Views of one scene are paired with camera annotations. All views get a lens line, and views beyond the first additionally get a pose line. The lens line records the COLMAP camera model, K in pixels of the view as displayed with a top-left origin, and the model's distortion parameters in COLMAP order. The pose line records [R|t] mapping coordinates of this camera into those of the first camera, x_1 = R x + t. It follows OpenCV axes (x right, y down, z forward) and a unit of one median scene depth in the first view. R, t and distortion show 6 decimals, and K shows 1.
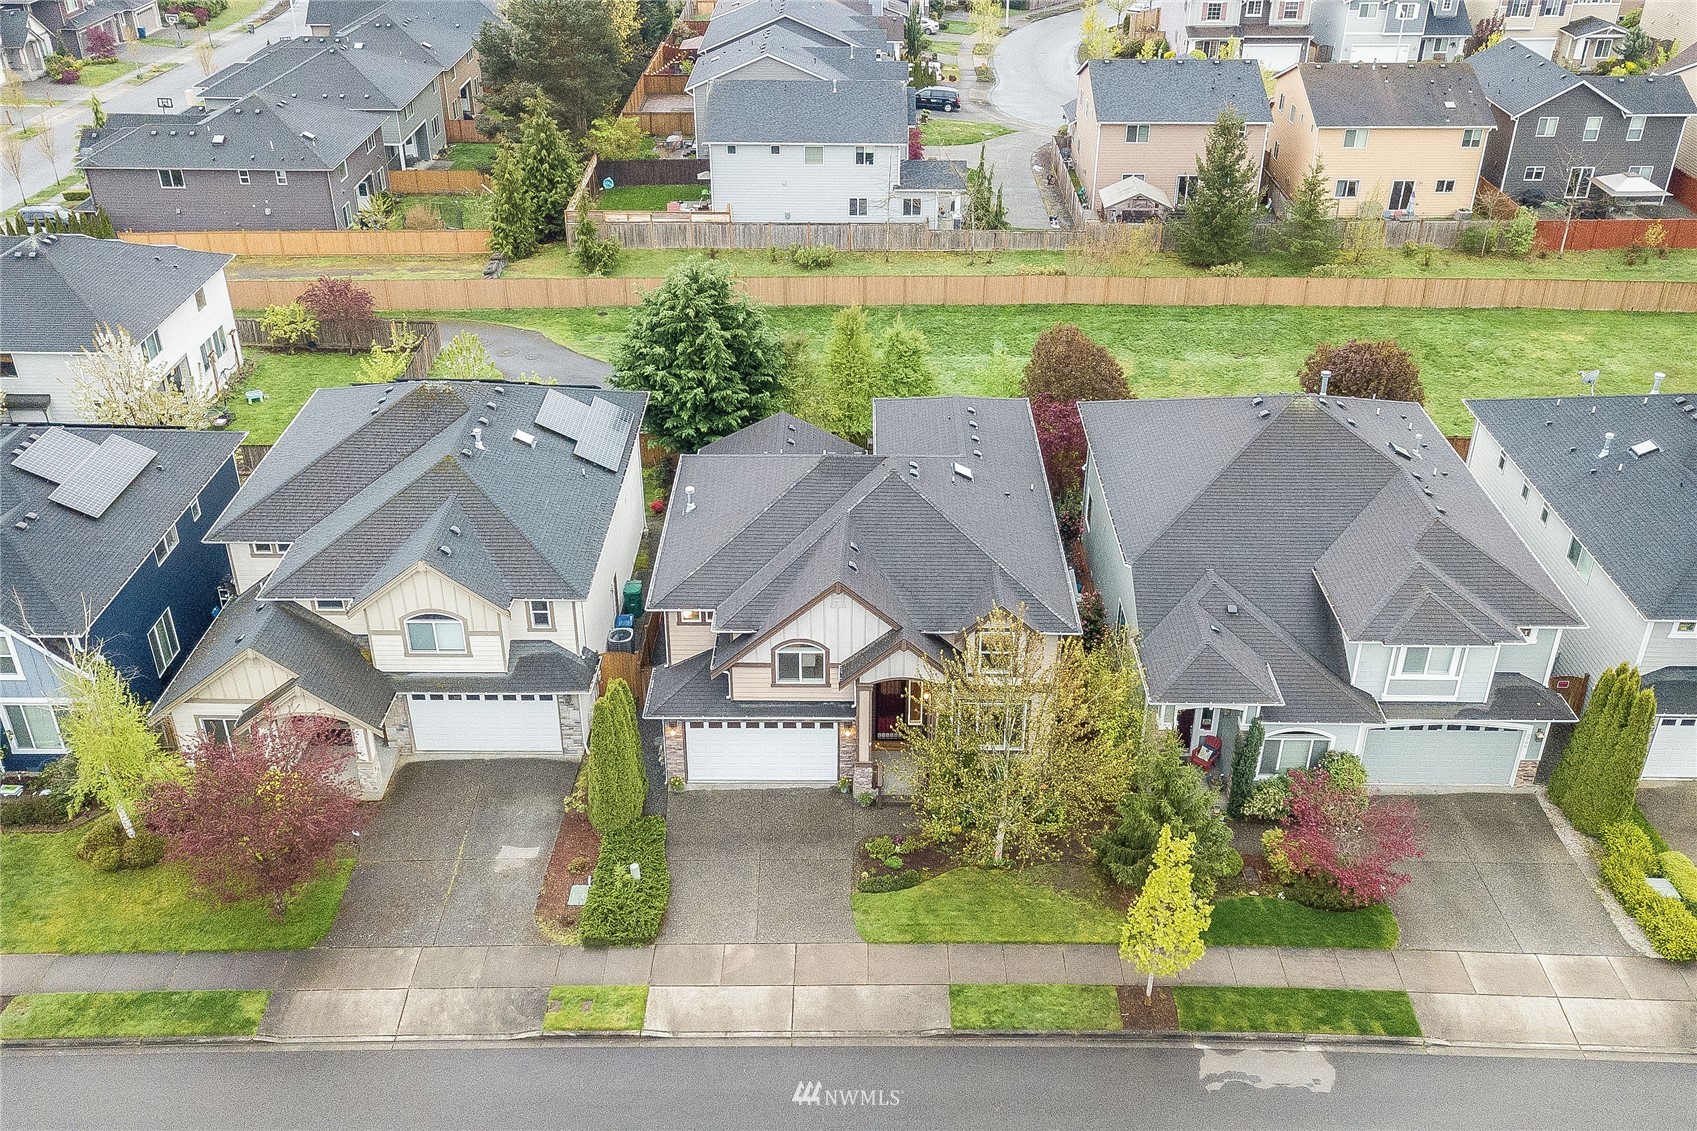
lens RADIAL K [[1531.2, 0, 850.5], [0, 1531.2, 562.4], [0, 0, 1]] dist [0.017581, 0.035096]
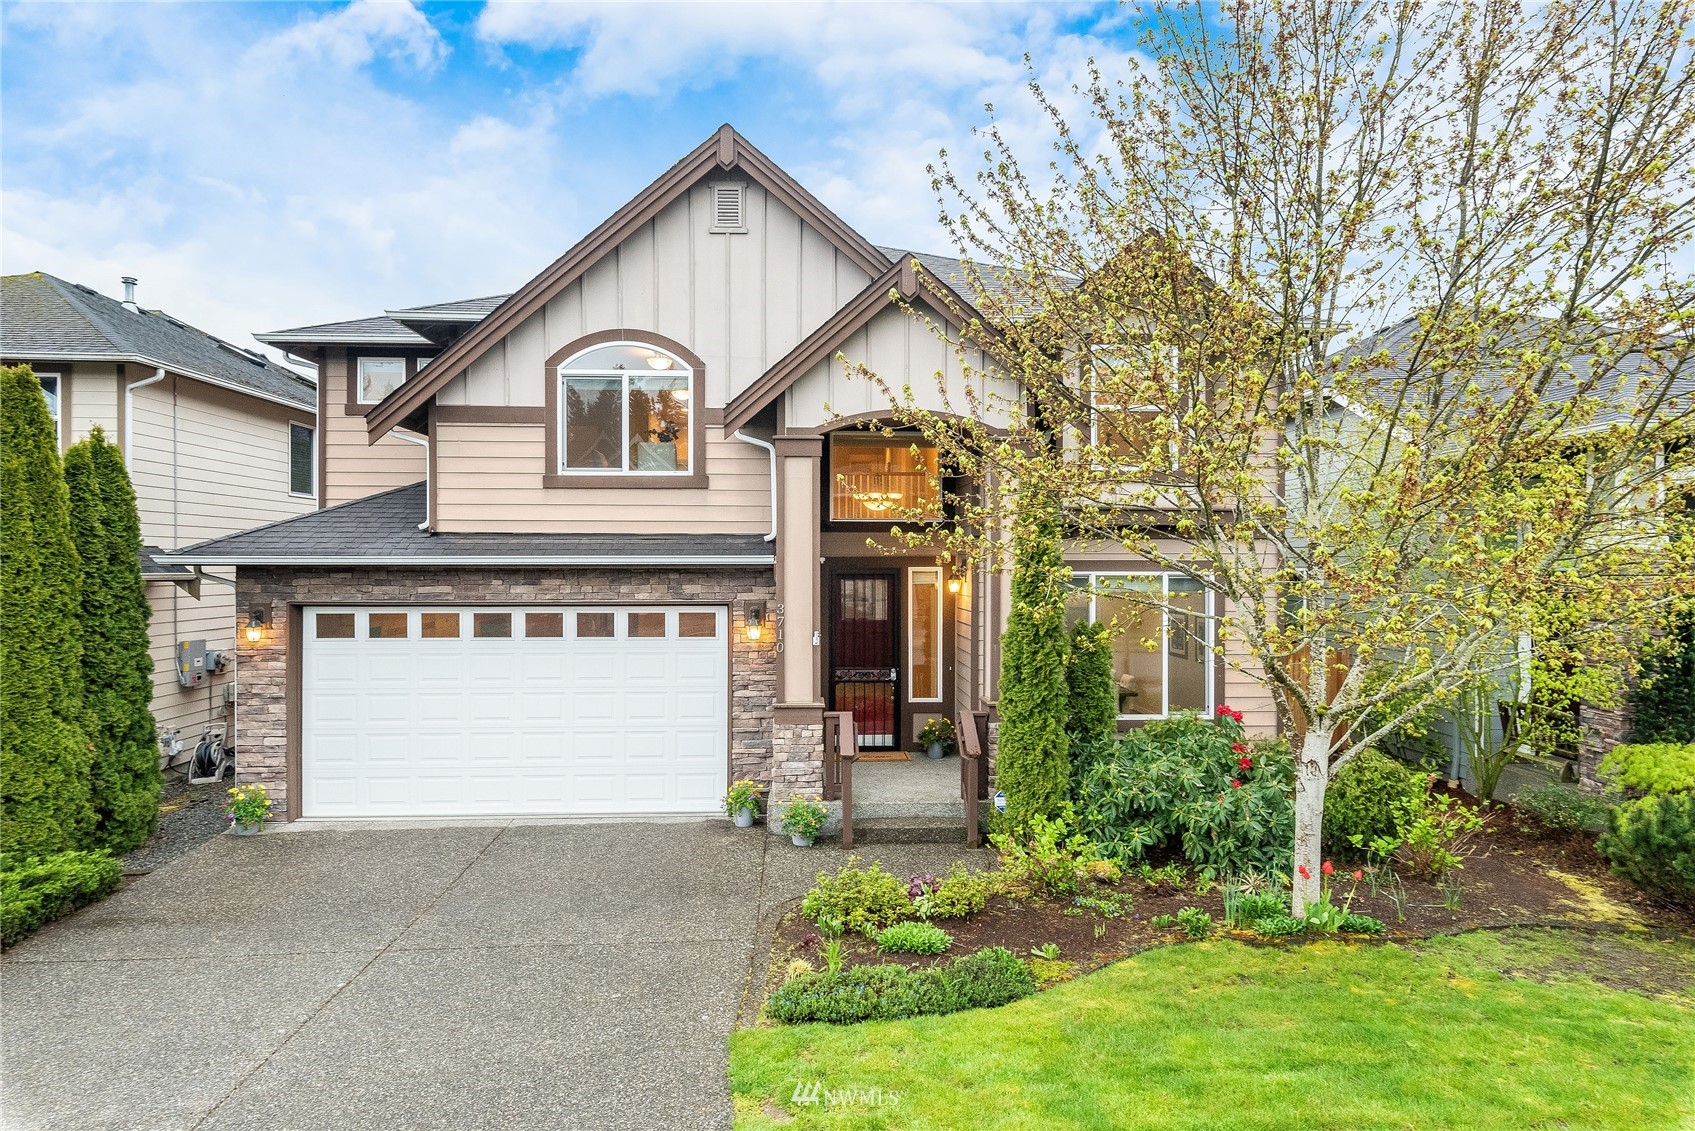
lens RADIAL K [[955.6, 0, 852.0], [0, 955.6, 570.9], [0, 0, 1]] dist [-0.008058, -0.000742]
pose [[0.998547, -0.005507, 0.053604, 0.009316], [0.031420, 0.867660, -0.496164, 0.207331], [-0.043777, 0.497127, 0.866573, 0.782011]]
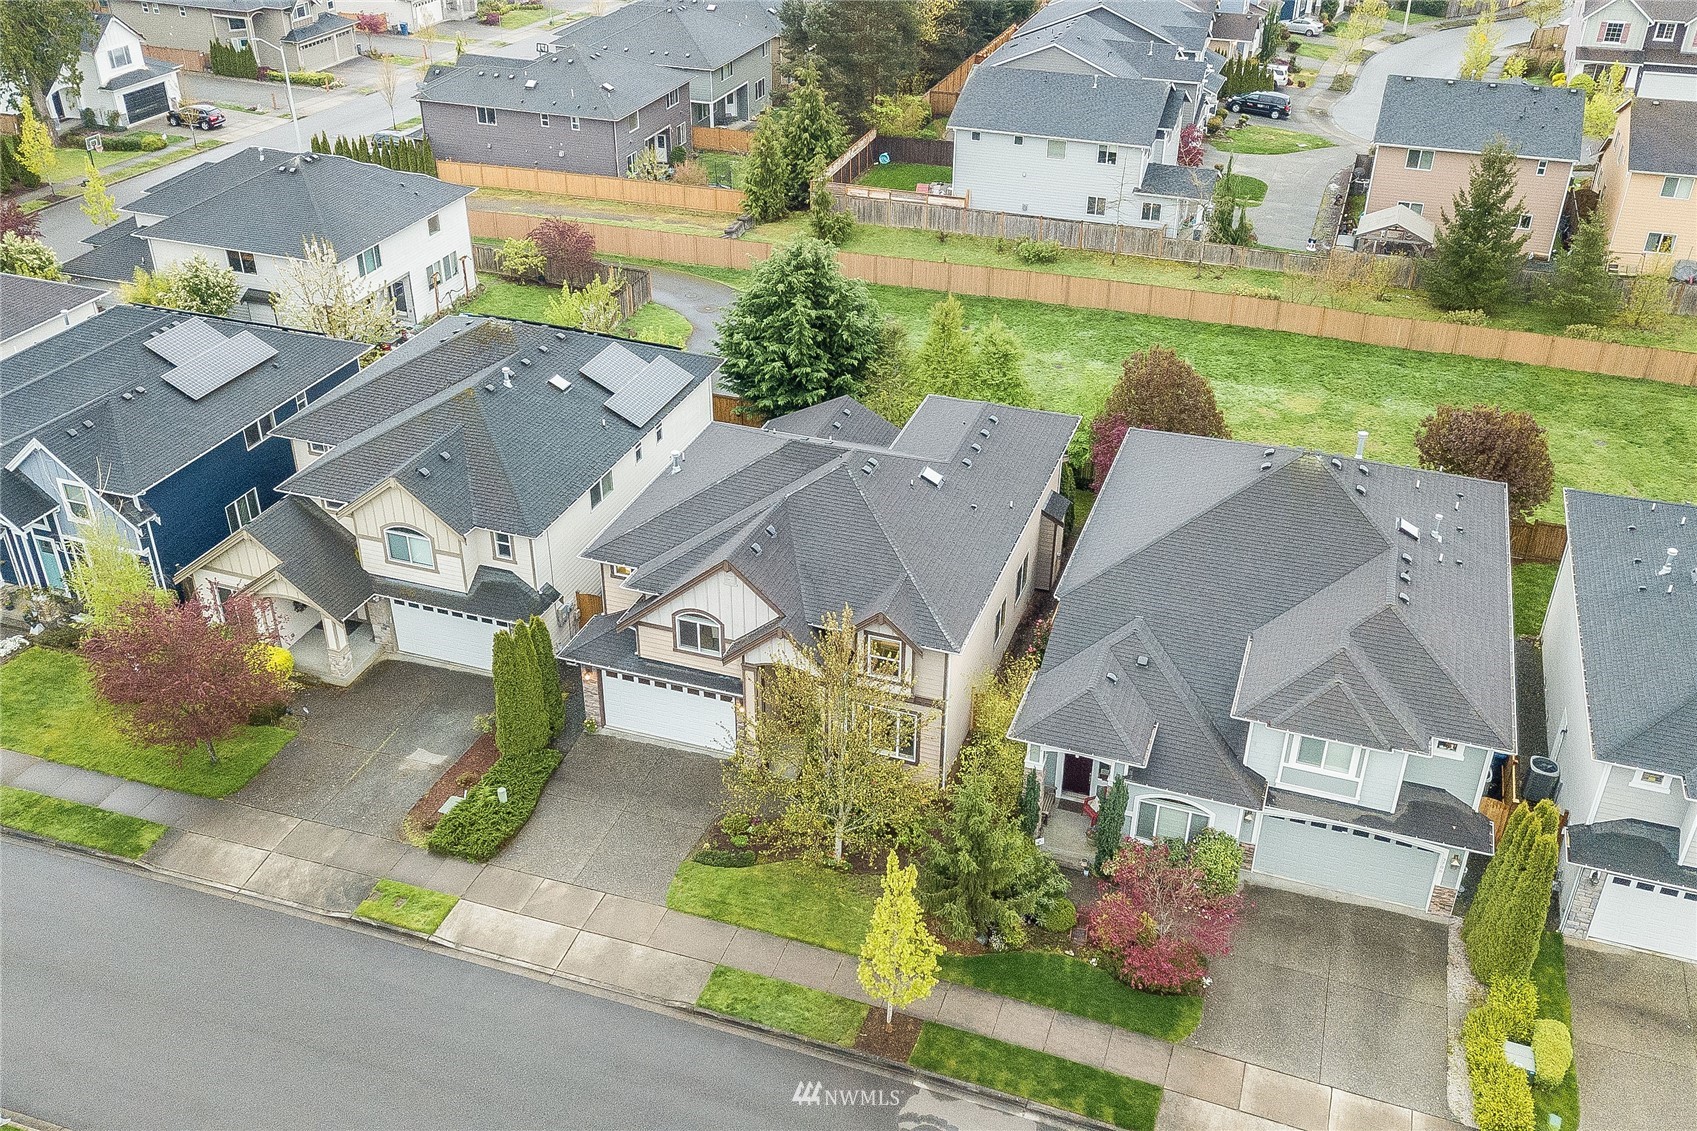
lens RADIAL K [[1531.2, 0, 854.7], [0, 1531.2, 565.4], [0, 0, 1]] dist [0.017581, 0.035096]
pose [[0.947148, 0.170269, -0.271879, 0.325446], [-0.166374, 0.985350, 0.037493, -0.033679], [0.274280, 0.009722, 0.961601, 0.035531]]
